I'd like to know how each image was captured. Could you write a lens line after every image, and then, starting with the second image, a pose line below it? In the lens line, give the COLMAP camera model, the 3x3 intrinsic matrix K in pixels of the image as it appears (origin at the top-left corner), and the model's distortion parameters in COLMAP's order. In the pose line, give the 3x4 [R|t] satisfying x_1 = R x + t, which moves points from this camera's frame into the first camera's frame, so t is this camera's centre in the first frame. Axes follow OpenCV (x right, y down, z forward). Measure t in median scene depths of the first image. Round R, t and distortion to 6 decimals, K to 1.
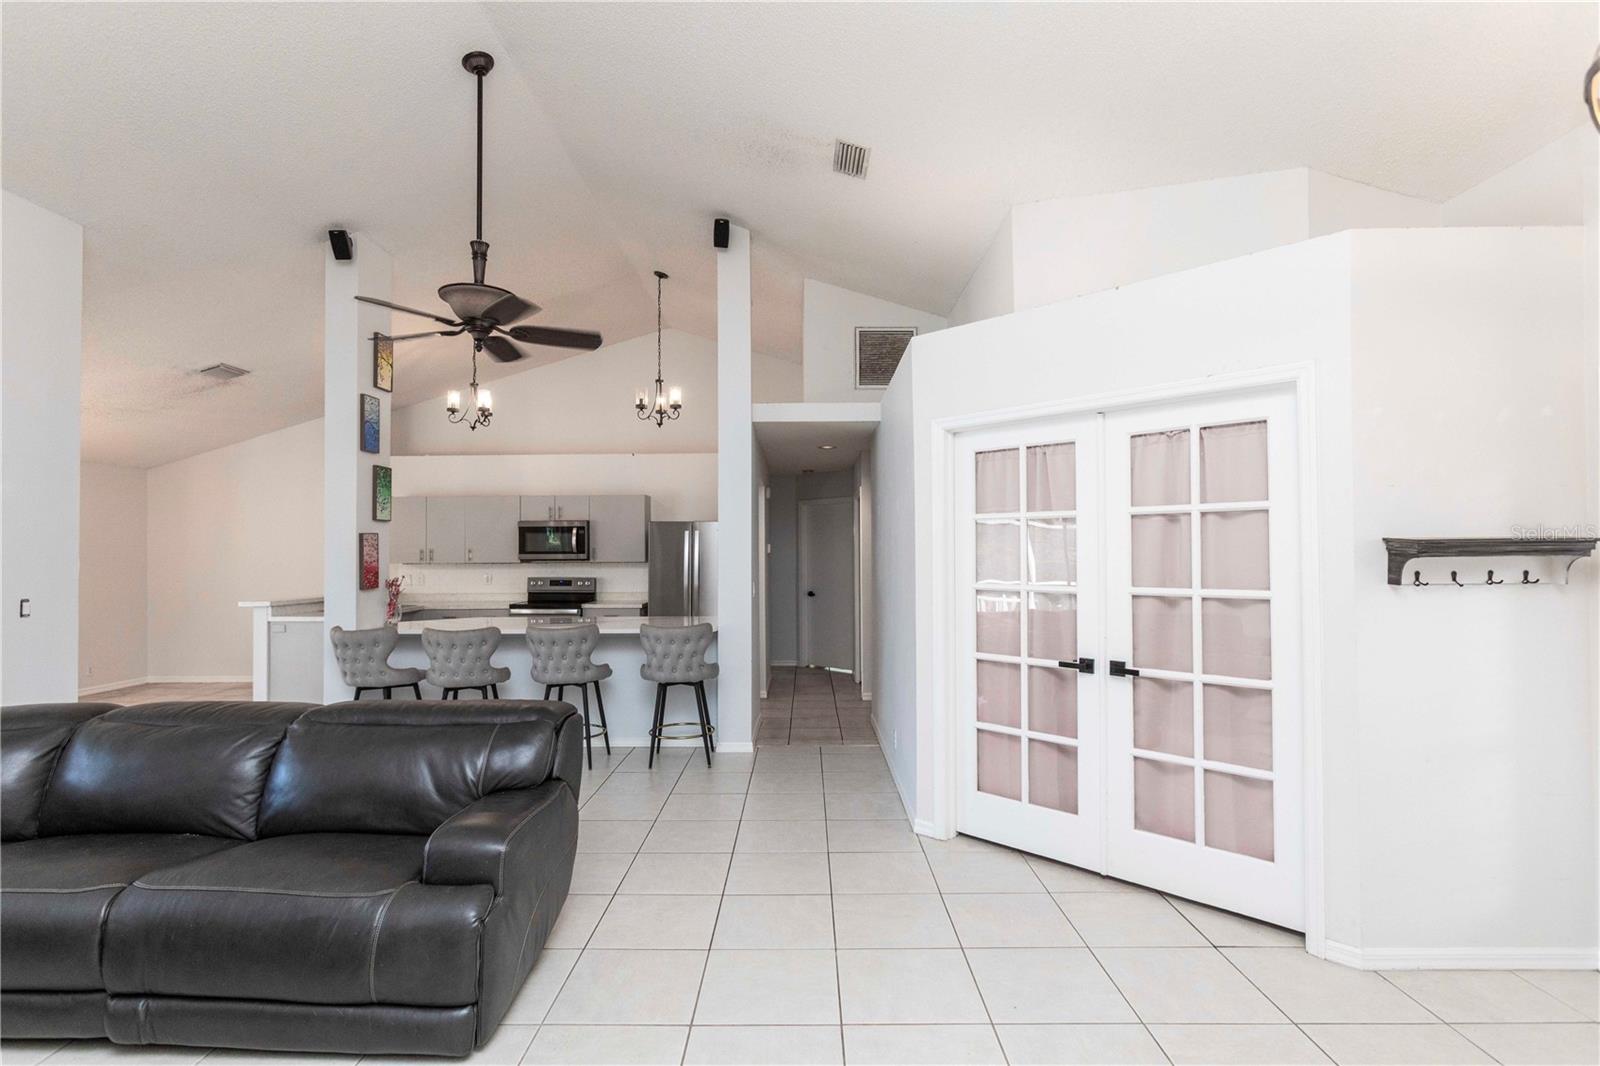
lens RADIAL K [[779.7, 0, 798.8], [0, 779.7, 541.2], [0, 0, 1]] dist [-0.016085, 0.012591]
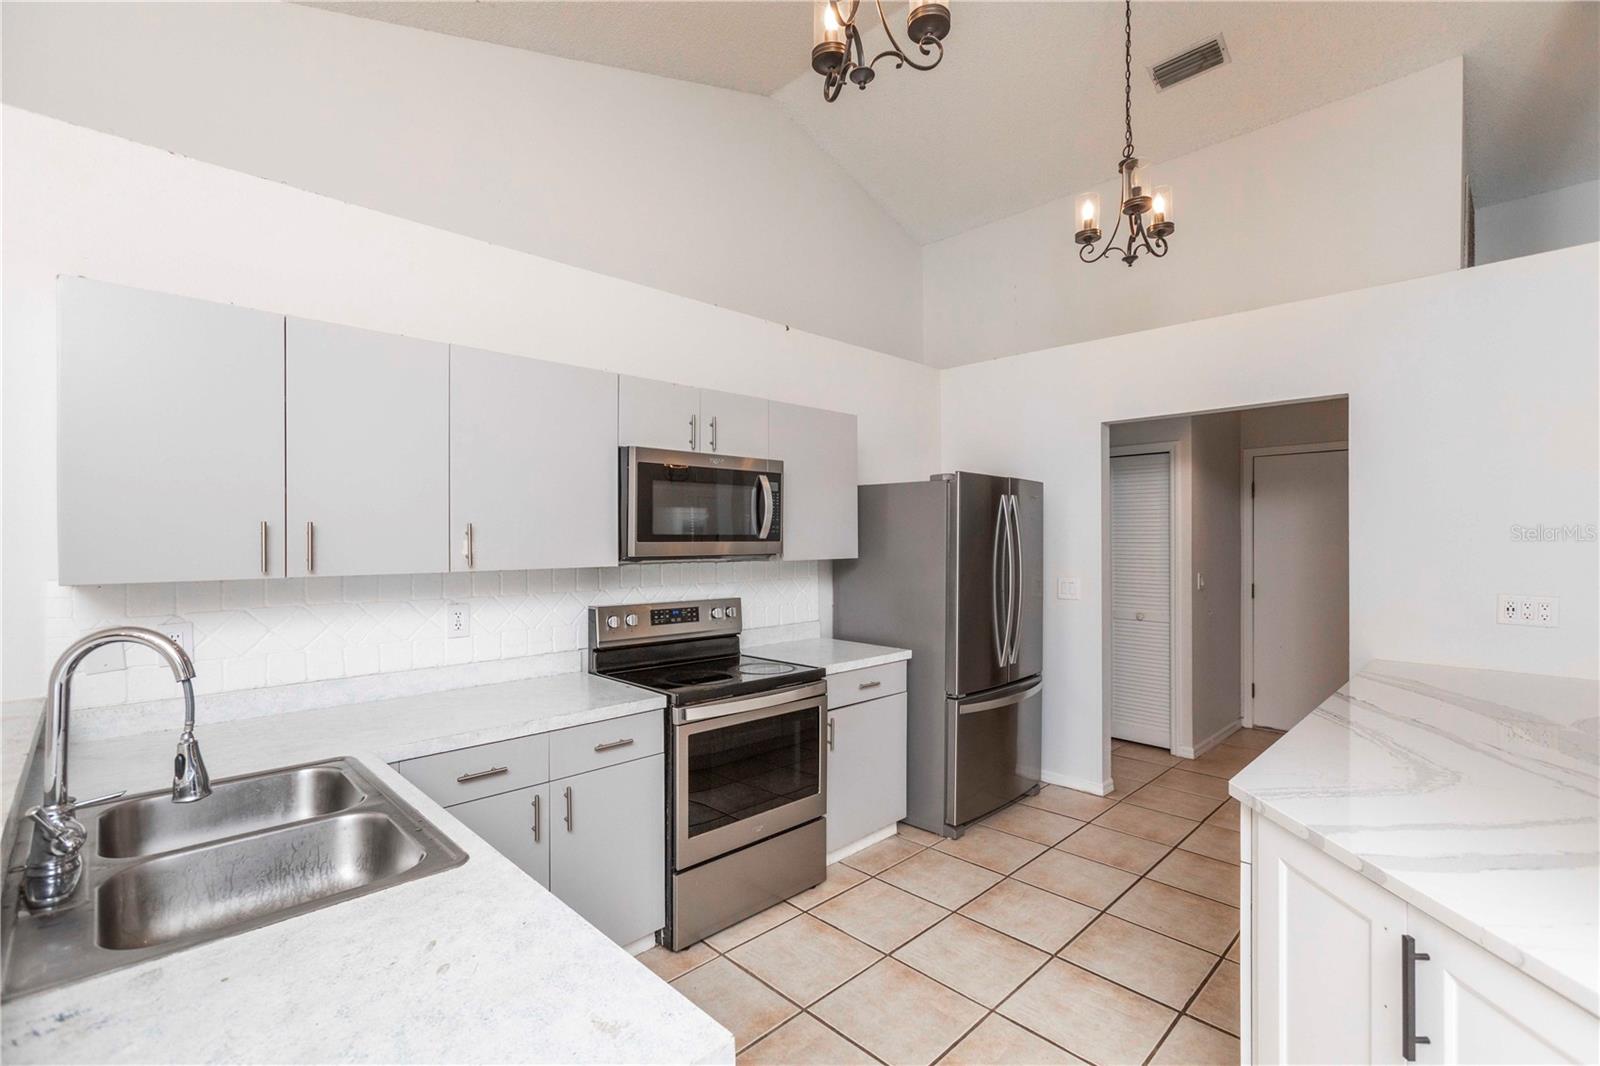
lens RADIAL K [[719.1, 0, 797.7], [0, 719.1, 537.5], [0, 0, 1]] dist [-0.001955, -0.000177]
pose [[0.709744, 0.005433, 0.704439, -0.813615], [-0.012019, 0.999918, 0.004398, 0.019083], [-0.704357, -0.011588, 0.709751, 1.107810]]
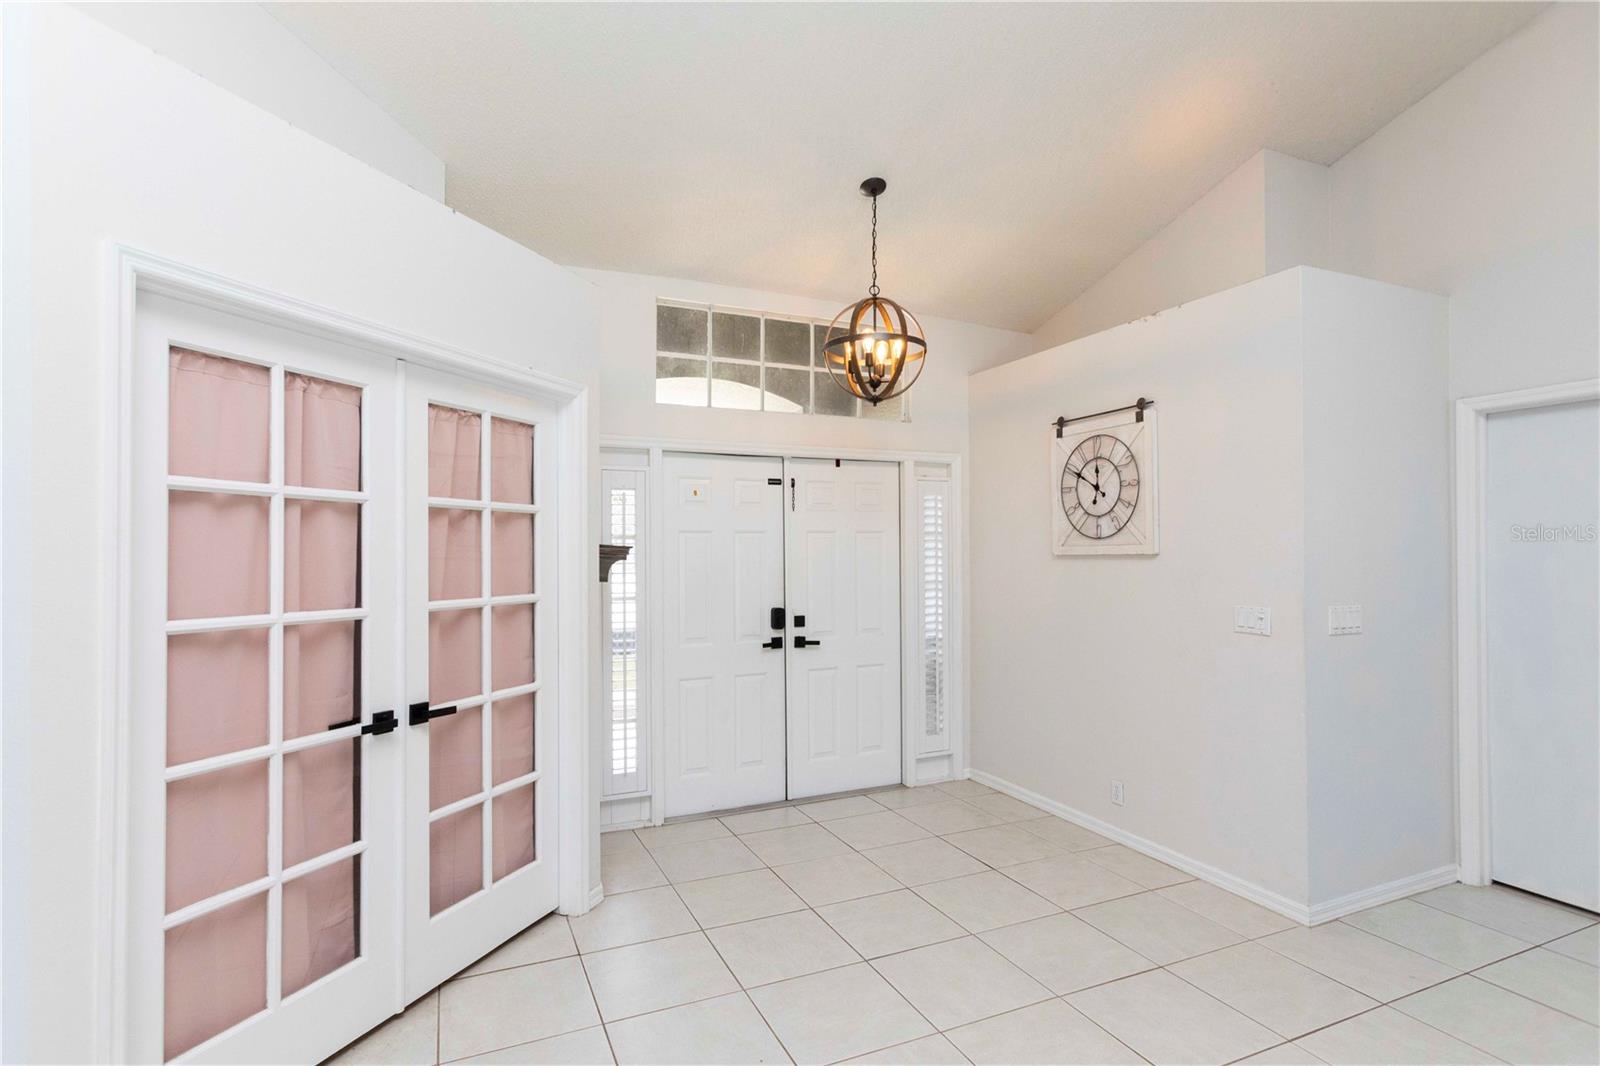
lens RADIAL K [[779.7, 0, 798.8], [0, 779.7, 541.2], [0, 0, 1]] dist [-0.016085, 0.012591]
pose [[-0.424477, 0.019977, 0.905218, -0.249793], [-0.009383, 0.999606, -0.026460, 0.009863], [-0.905390, -0.019725, -0.424123, 0.597828]]
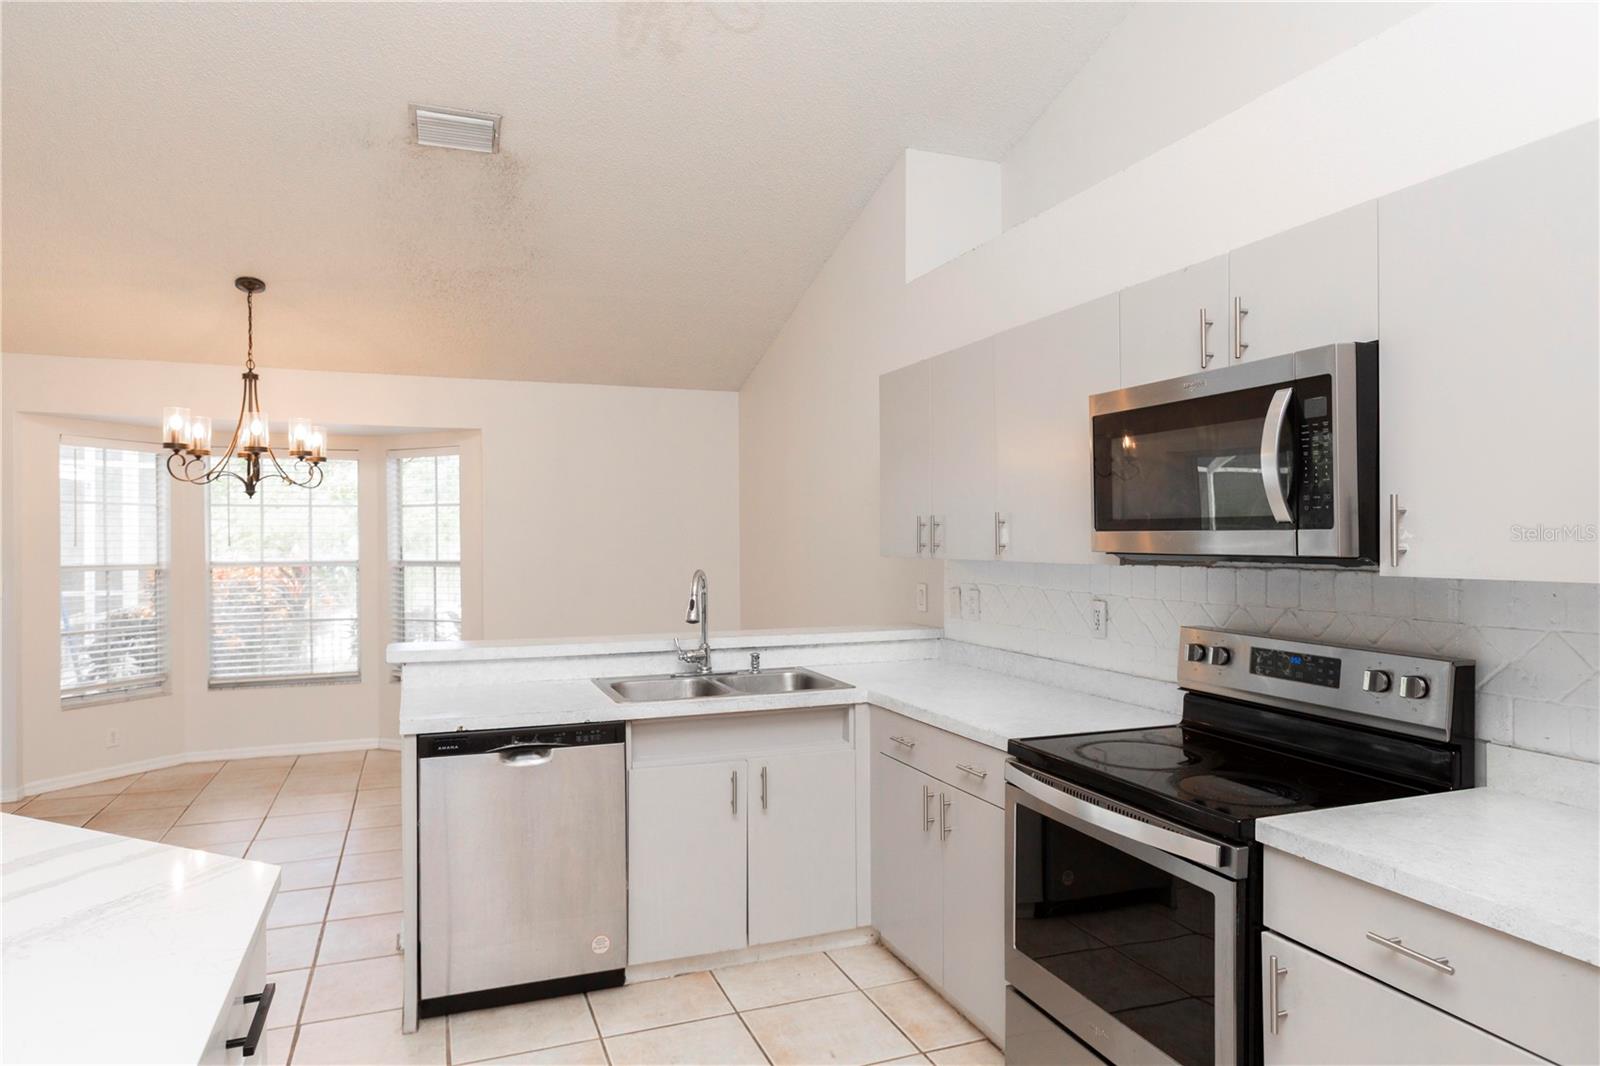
lens RADIAL K [[991.1, 0, 800.0], [0, 991.1, 533.0], [0, 0, 1]] dist [0.005425, 0.001565]
pose [[0.359489, 0.002219, -0.933147, -0.161939], [0.016936, 0.999817, 0.008902, 0.019883], [0.932996, -0.019004, 0.359386, 1.227462]]
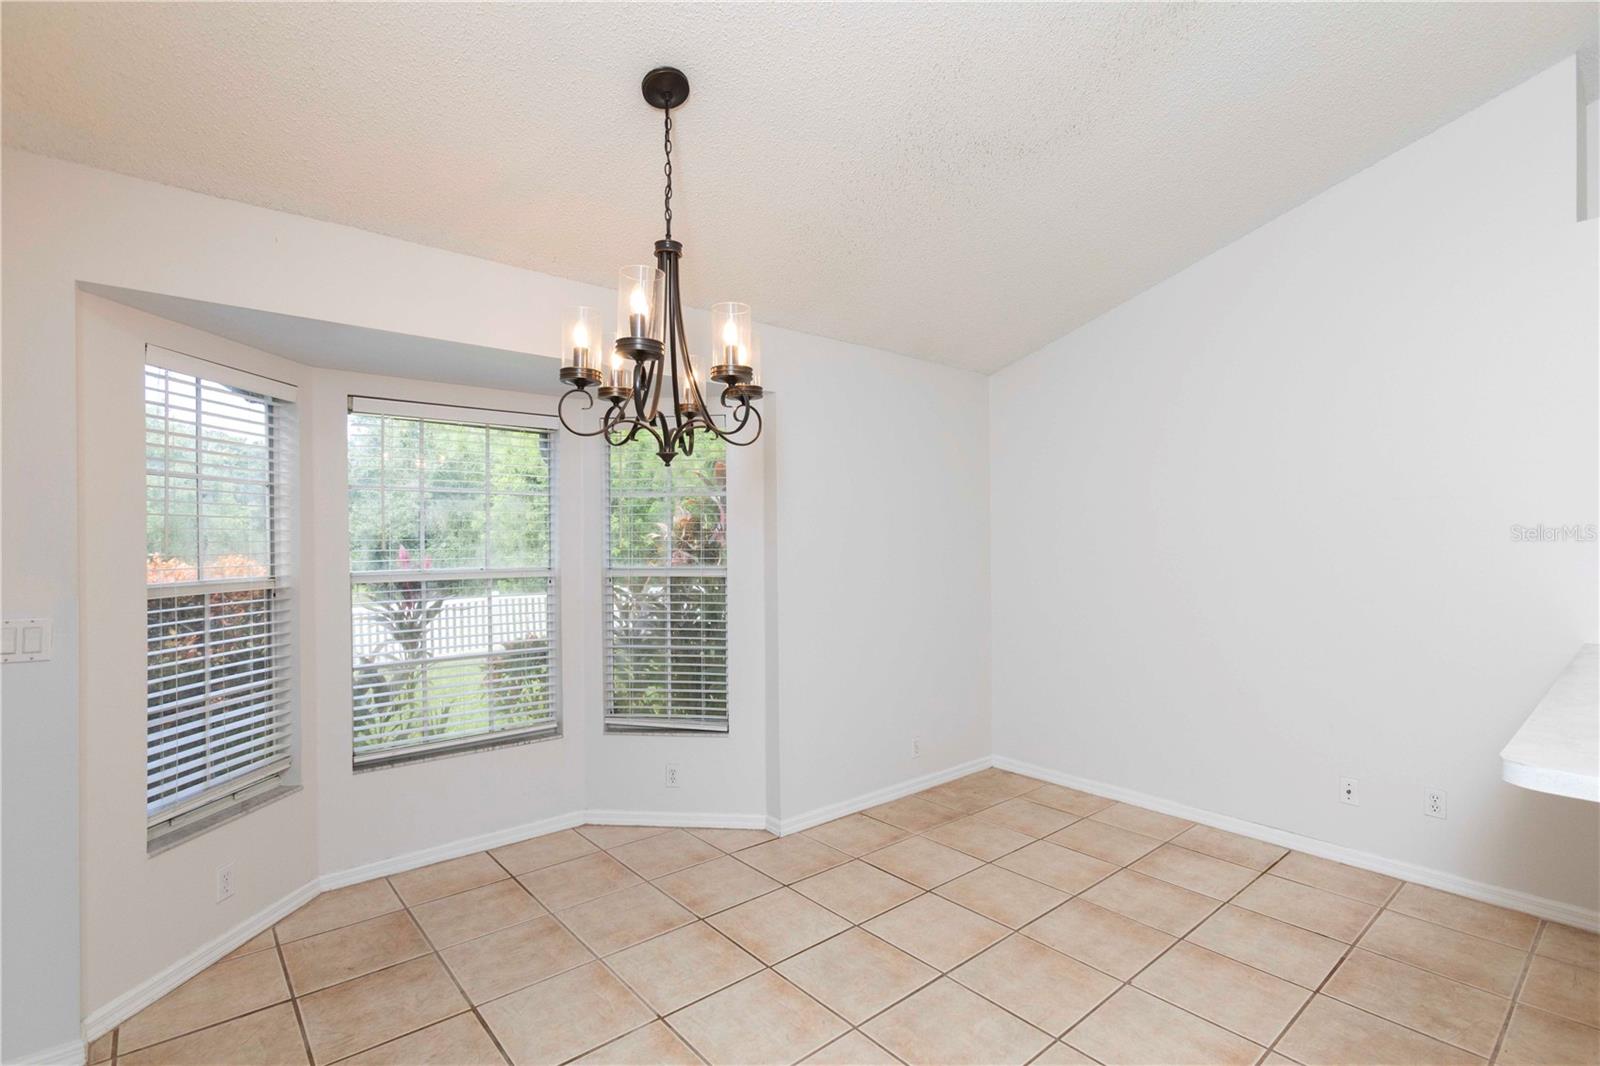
lens RADIAL K [[738.8, 0, 799.9], [0, 738.8, 541.3], [0, 0, 1]] dist [-0.000046, 0.000384]
pose [[0.650407, 0.005932, -0.759563, -0.842102], [0.007750, 0.999866, 0.014445, 0.021277], [0.759546, -0.015282, 0.650274, 0.895667]]
